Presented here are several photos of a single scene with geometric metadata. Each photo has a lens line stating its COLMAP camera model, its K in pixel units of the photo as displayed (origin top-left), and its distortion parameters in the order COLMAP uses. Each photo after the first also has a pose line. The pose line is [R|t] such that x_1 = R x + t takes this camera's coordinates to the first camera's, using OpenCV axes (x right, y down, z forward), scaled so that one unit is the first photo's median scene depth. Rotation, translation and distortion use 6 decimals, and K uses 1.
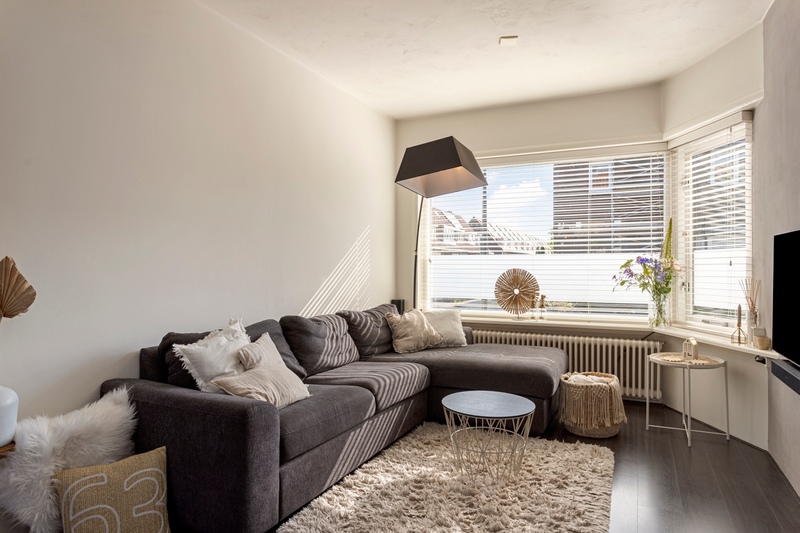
lens RADIAL K [[490.3, 0, 400.0], [0, 490.3, 266.5], [0, 0, 1]] dist [0.006262, 0.002615]
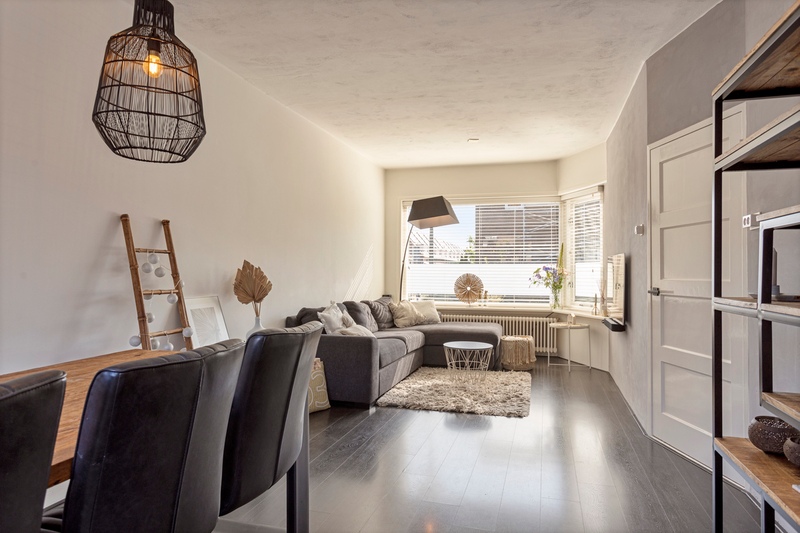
lens RADIAL K [[490.3, 0, 400.0], [0, 490.3, 266.5], [0, 0, 1]] dist [0.006262, 0.002615]
pose [[0.986210, 0.005679, 0.165401, -0.259293], [-0.004135, 0.999945, -0.009678, -0.001928], [-0.165447, 0.008861, 0.986179, -0.535282]]
